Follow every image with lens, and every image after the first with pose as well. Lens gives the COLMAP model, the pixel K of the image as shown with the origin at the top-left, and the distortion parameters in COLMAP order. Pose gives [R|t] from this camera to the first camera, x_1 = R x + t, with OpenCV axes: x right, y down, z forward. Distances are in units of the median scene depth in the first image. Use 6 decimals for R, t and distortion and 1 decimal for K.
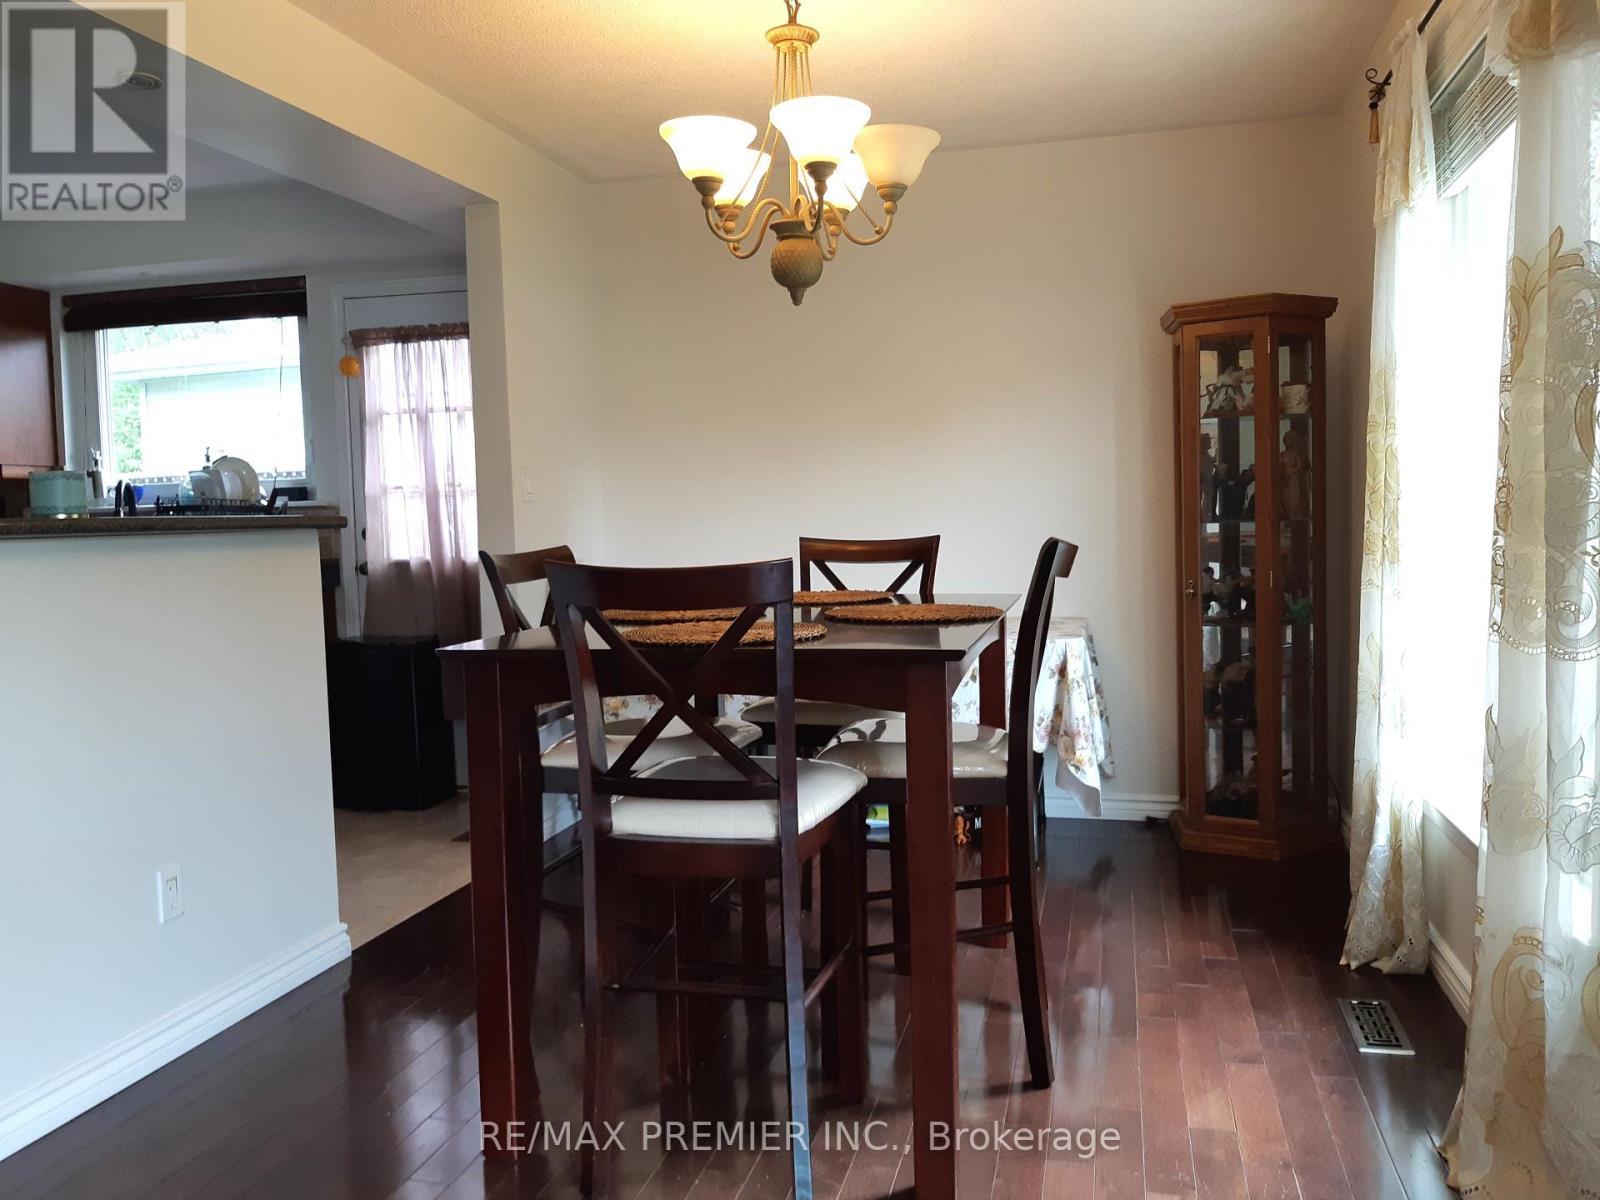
lens RADIAL K [[1257.8, 0, 793.5], [0, 1257.8, 594.4], [0, 0, 1]] dist [0.056065, -0.095163]
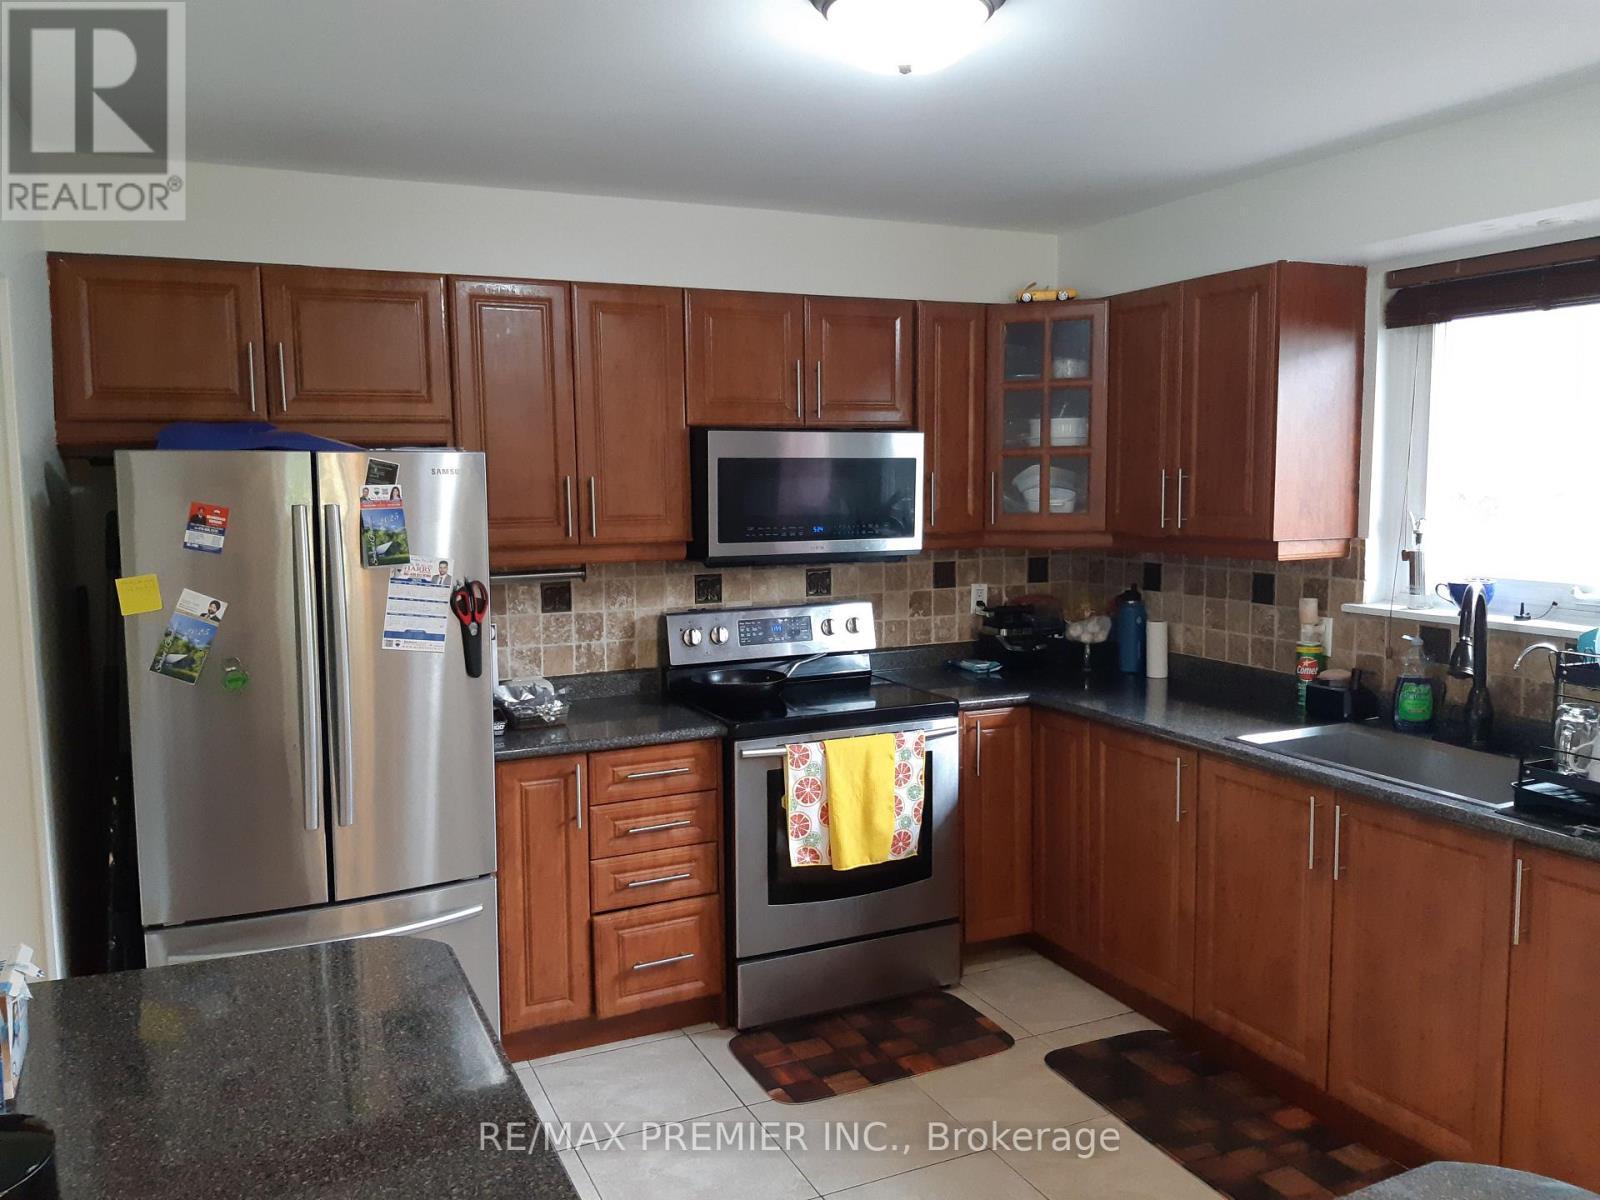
lens RADIAL K [[1249.3, 0, 800.9], [0, 1249.3, 592.3], [0, 0, 1]] dist [0.099340, -0.187868]
pose [[0.631574, 0.093659, -0.769638, -0.431227], [-0.055348, 0.995591, 0.075736, -0.178271], [0.773338, -0.005235, 0.633973, 0.614295]]
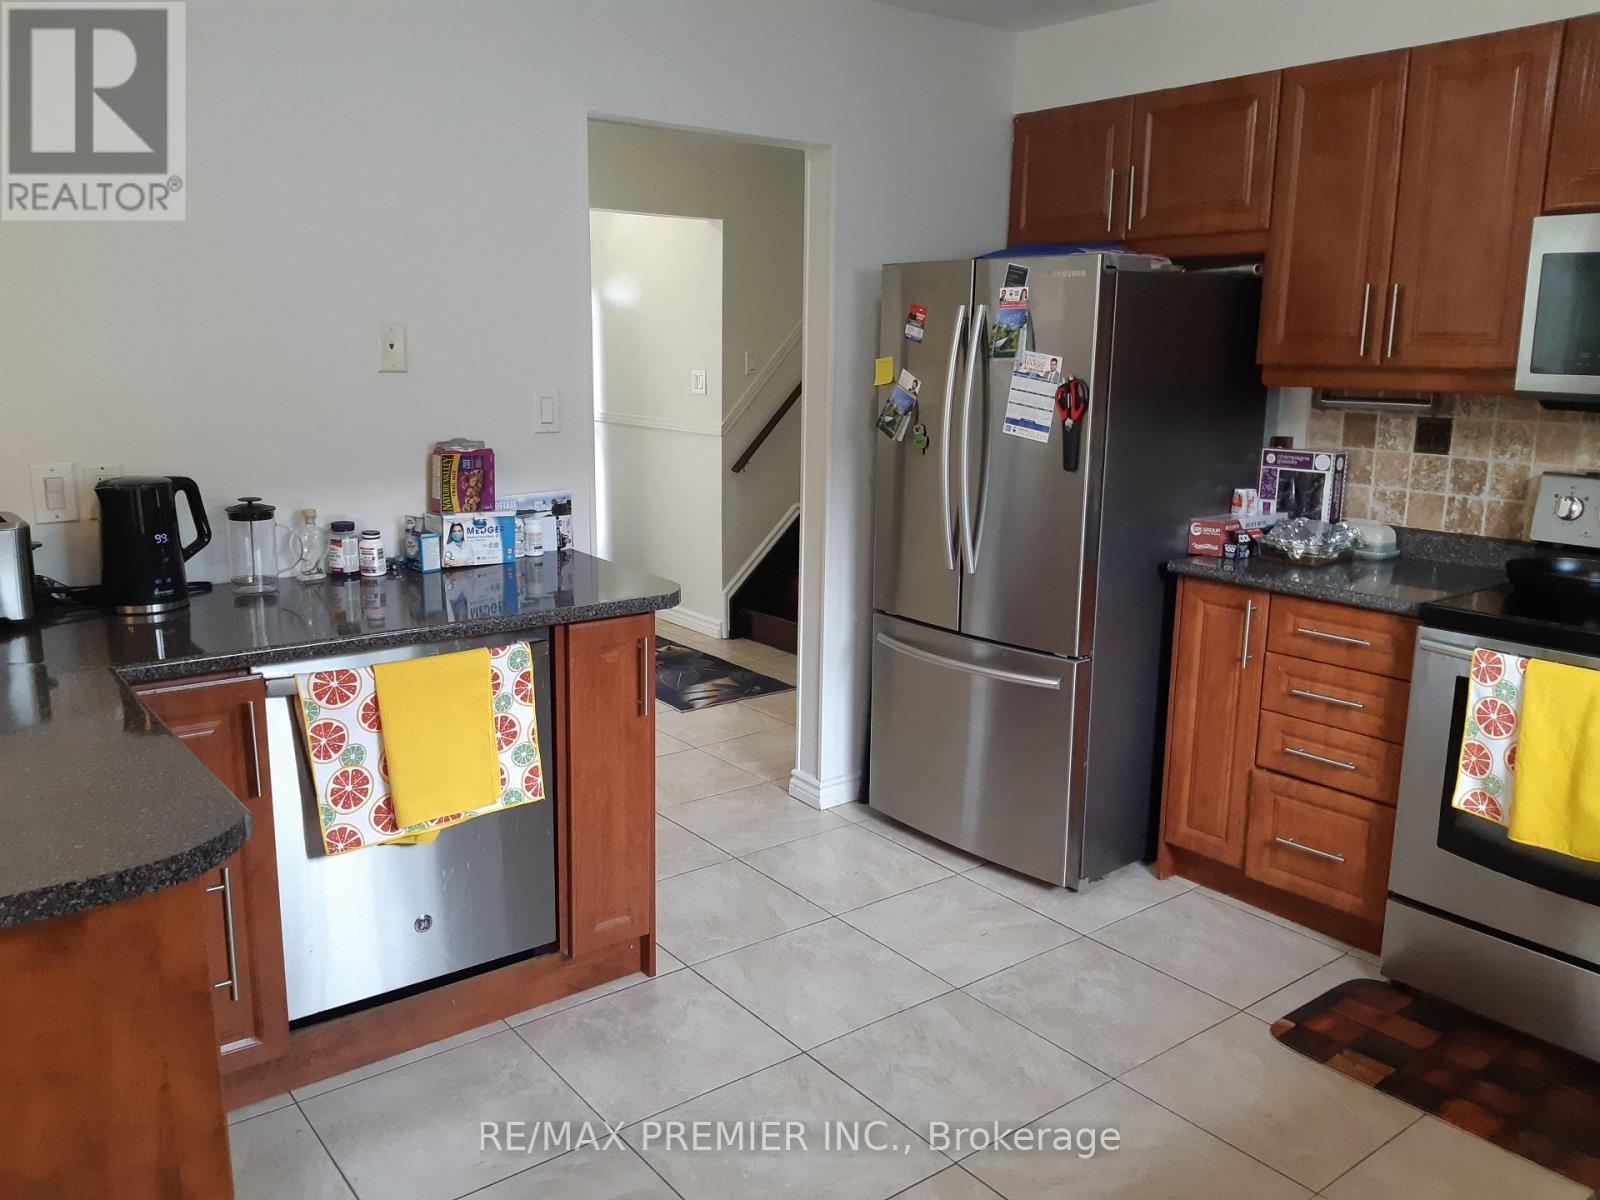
lens RADIAL K [[1239.3, 0, 800.0], [0, 1239.3, 600.0], [0, 0, 1]] dist [0.059952, -0.120634]
pose [[-0.618034, 0.174816, -0.766468, -0.389577], [-0.048384, 0.964656, 0.259032, -0.178348], [0.784661, 0.197175, -0.587732, 1.405526]]
